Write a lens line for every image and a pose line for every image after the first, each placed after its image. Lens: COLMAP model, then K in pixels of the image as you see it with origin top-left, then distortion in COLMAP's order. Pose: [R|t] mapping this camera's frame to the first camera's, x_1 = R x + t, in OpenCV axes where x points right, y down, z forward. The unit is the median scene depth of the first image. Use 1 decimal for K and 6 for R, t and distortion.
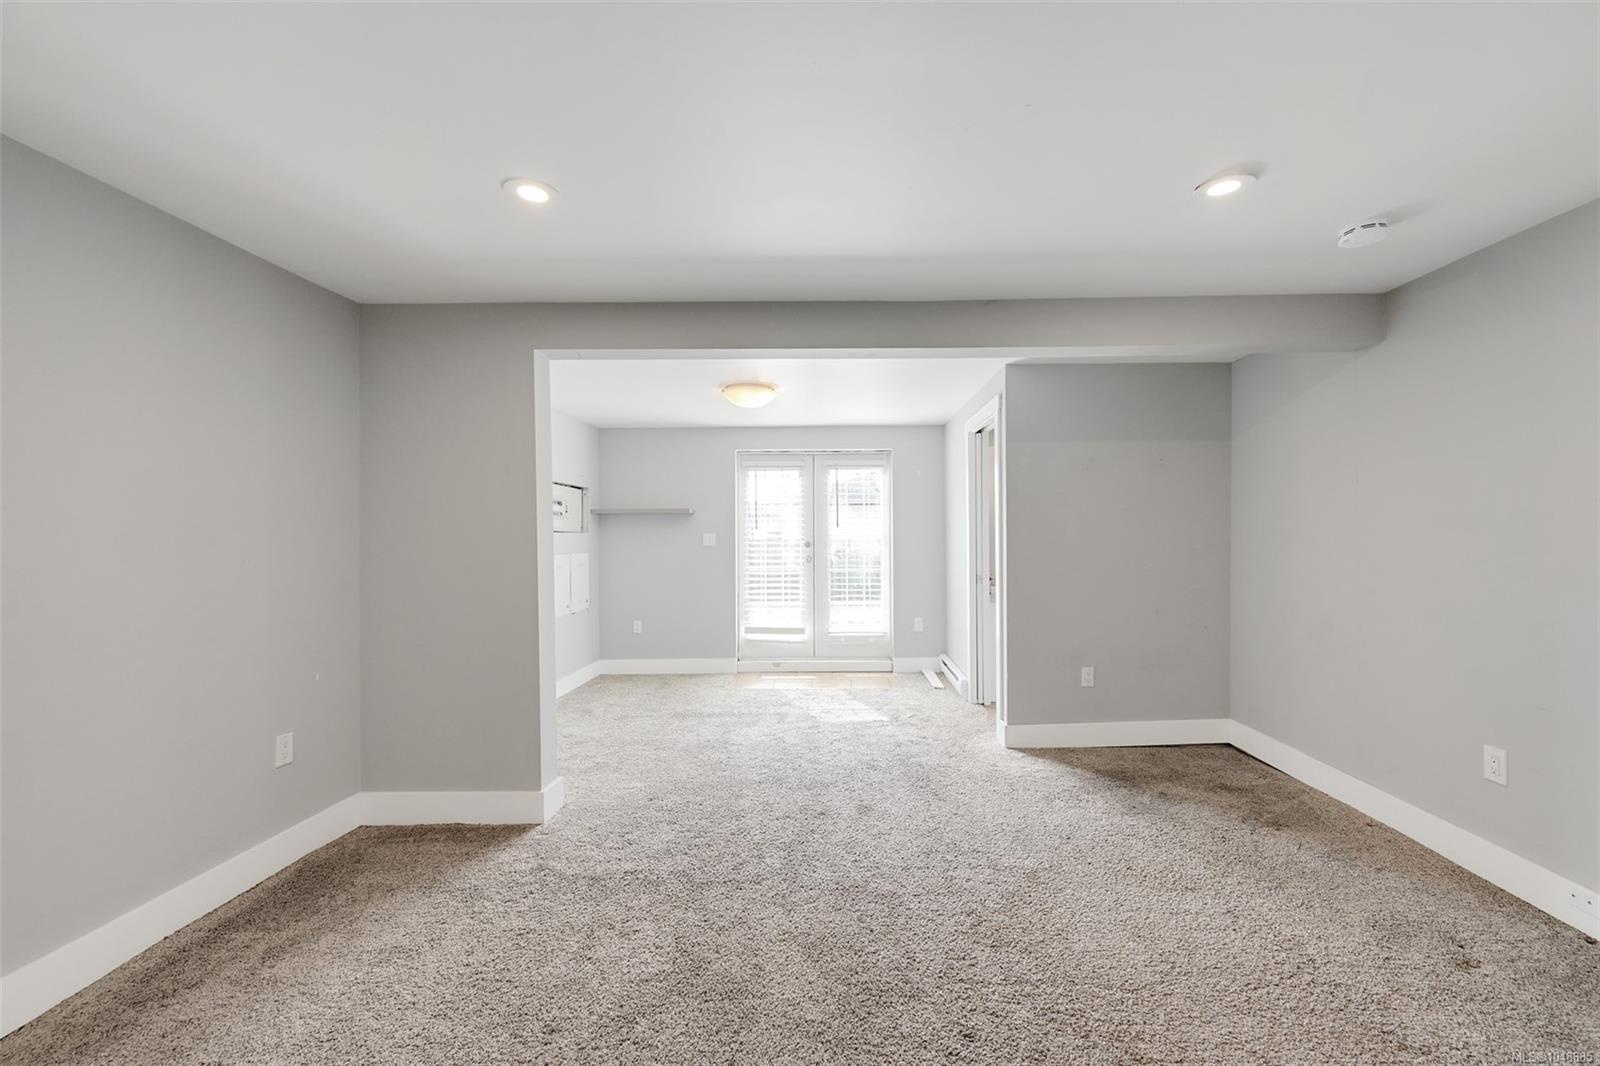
lens RADIAL K [[638.9, 0, 802.4], [0, 638.9, 537.0], [0, 0, 1]] dist [-0.001515, 0.000336]
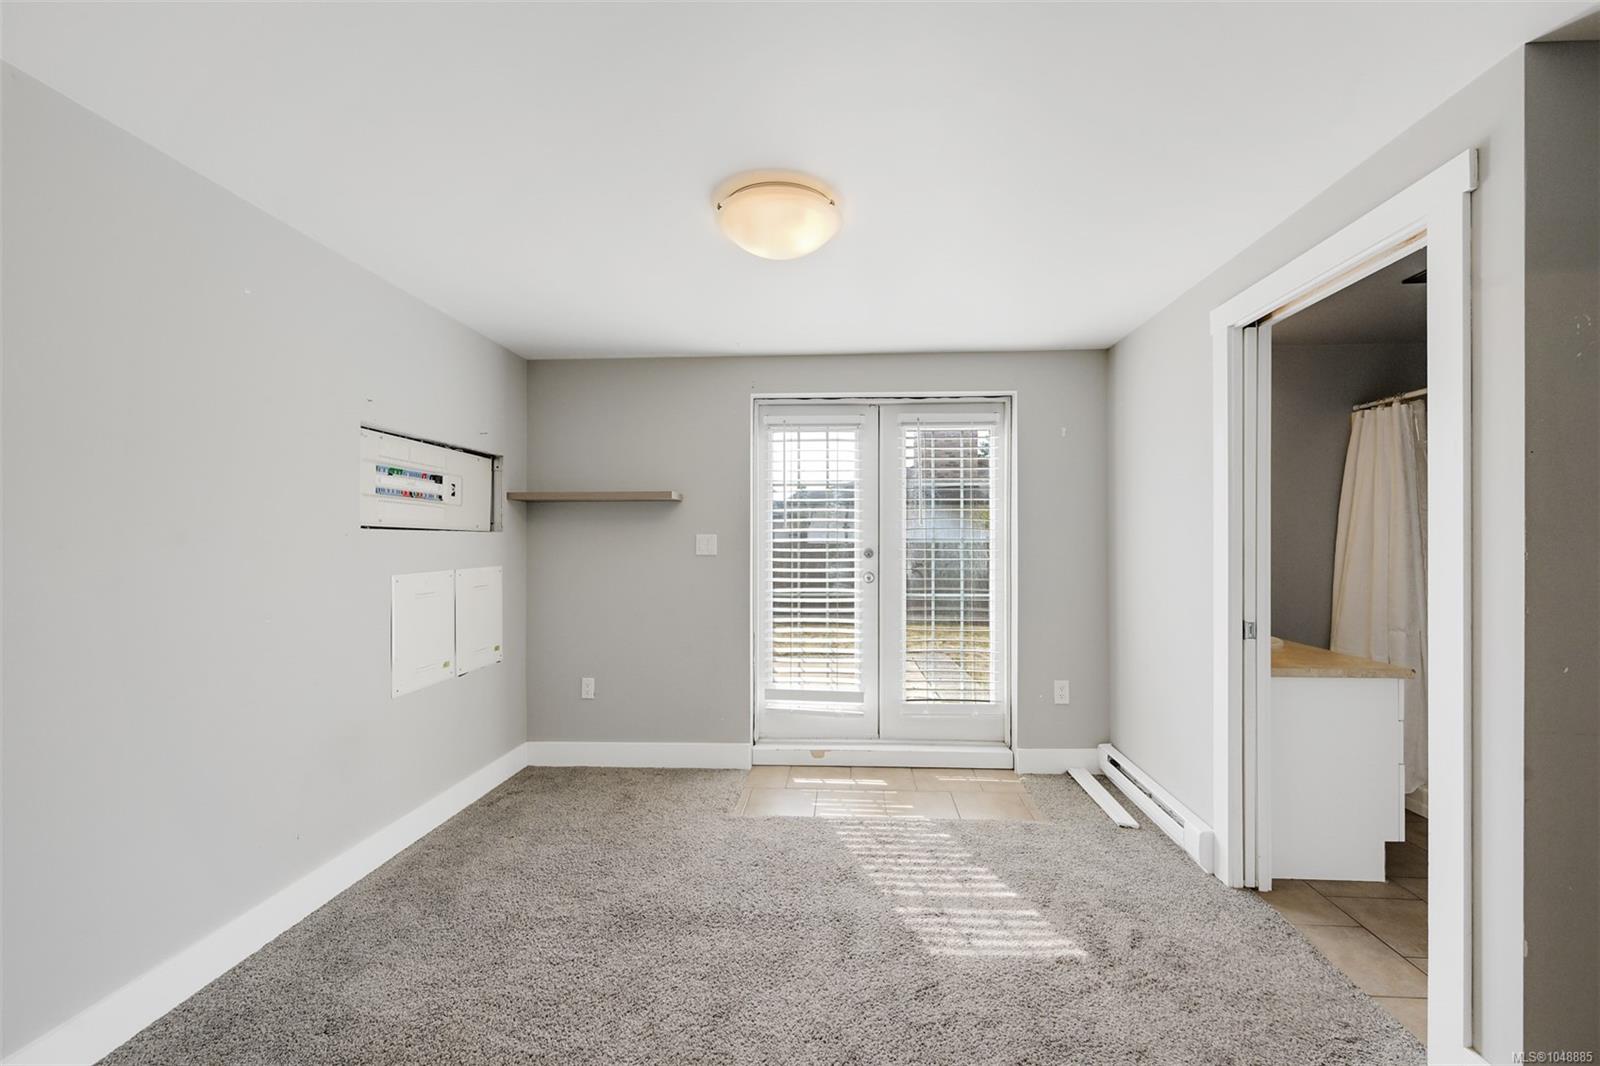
lens RADIAL K [[639.7, 0, 809.5], [0, 639.7, 535.8], [0, 0, 1]] dist [-0.005349, 0.001619]
pose [[0.999795, 0.004289, -0.019795, -0.049866], [-0.004380, 0.999980, -0.004558, -0.002290], [0.019776, 0.004644, 0.999794, 0.539328]]
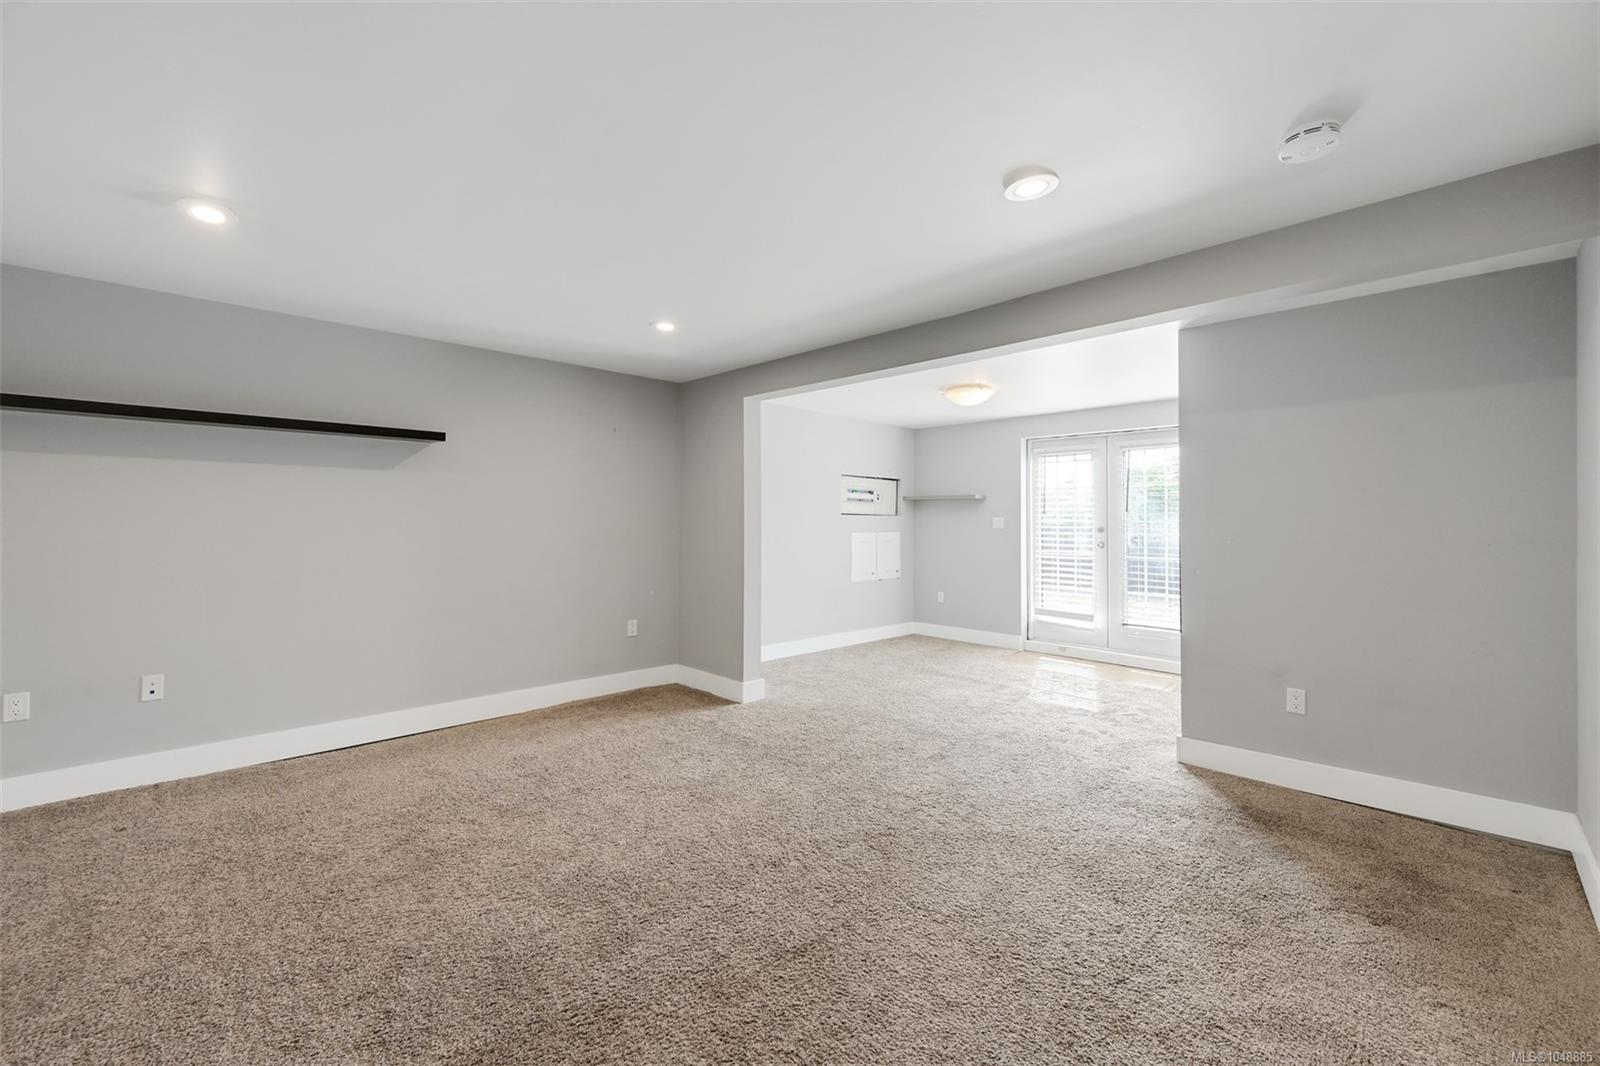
lens RADIAL K [[639.7, 0, 801.6], [0, 639.7, 508.8], [0, 0, 1]] dist [-0.005349, 0.001619]
pose [[0.707783, -0.002246, -0.706427, 0.509559], [-0.011165, 0.999834, -0.014365, -0.000935], [0.706342, 0.018054, 0.707640, 0.001671]]
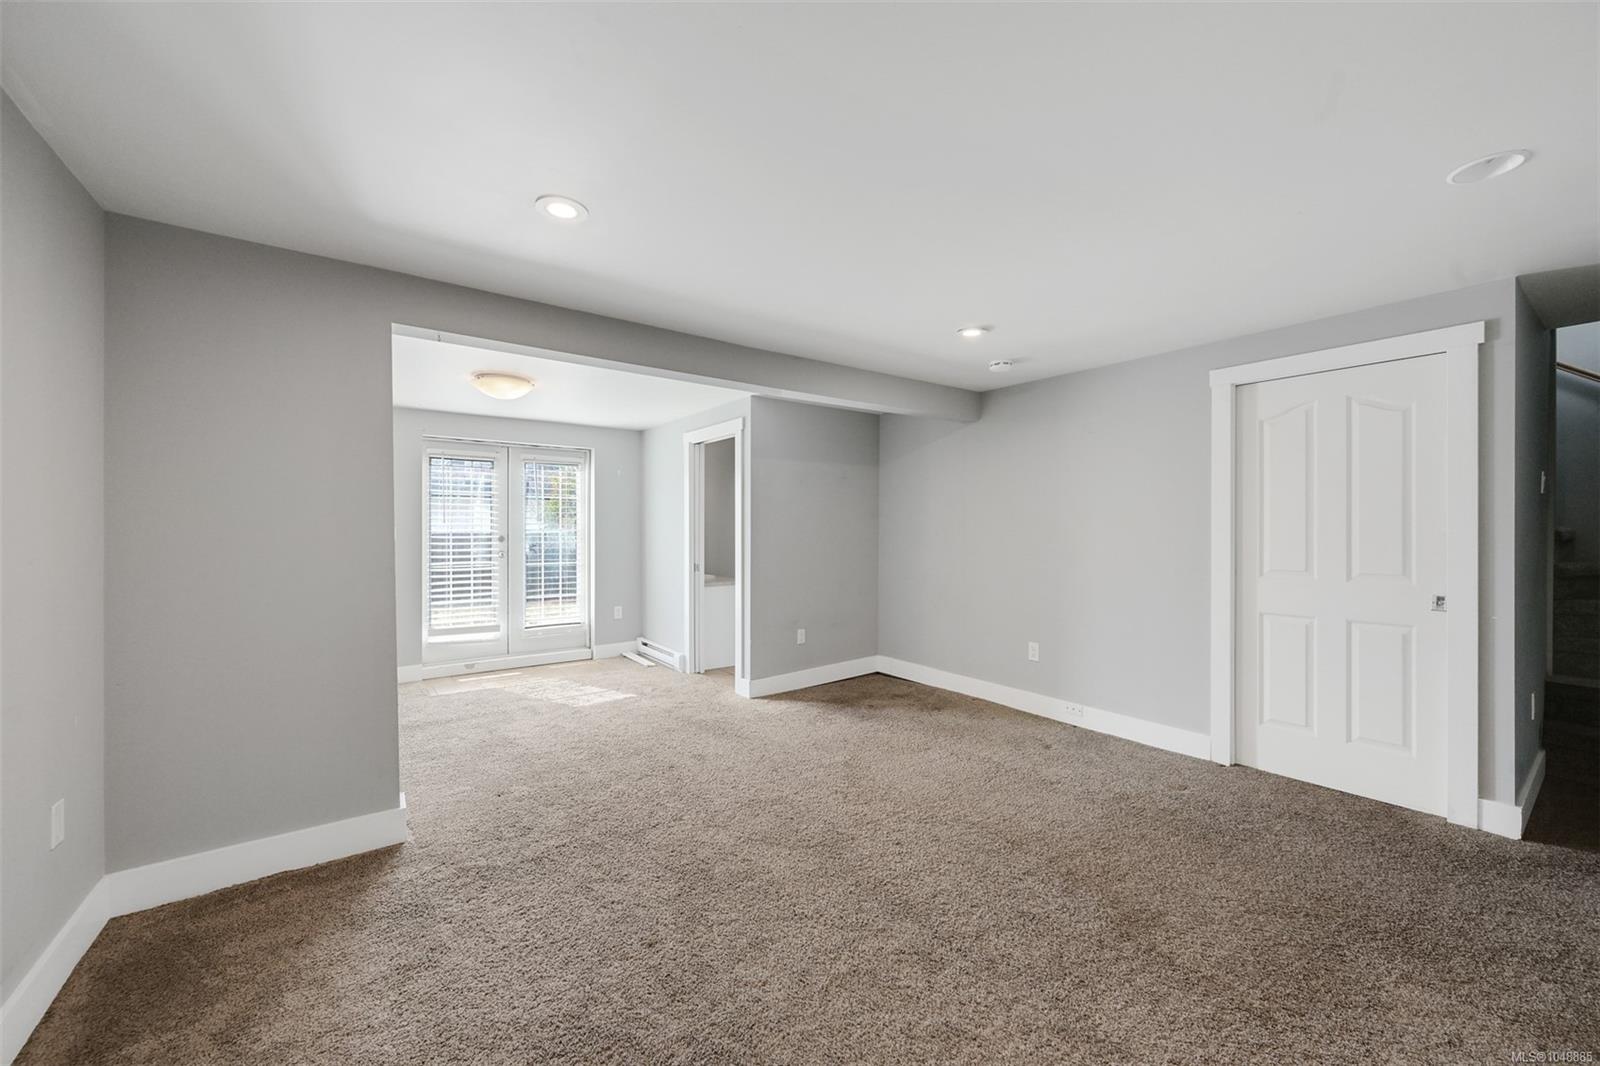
lens RADIAL K [[638.9, 0, 777.7], [0, 638.9, 531.2], [0, 0, 1]] dist [-0.001515, 0.000336]
pose [[0.800666, 0.003743, 0.599100, -0.326742], [-0.003346, 0.999993, -0.001776, 0.000842], [-0.599102, -0.000583, 0.800673, -0.035241]]
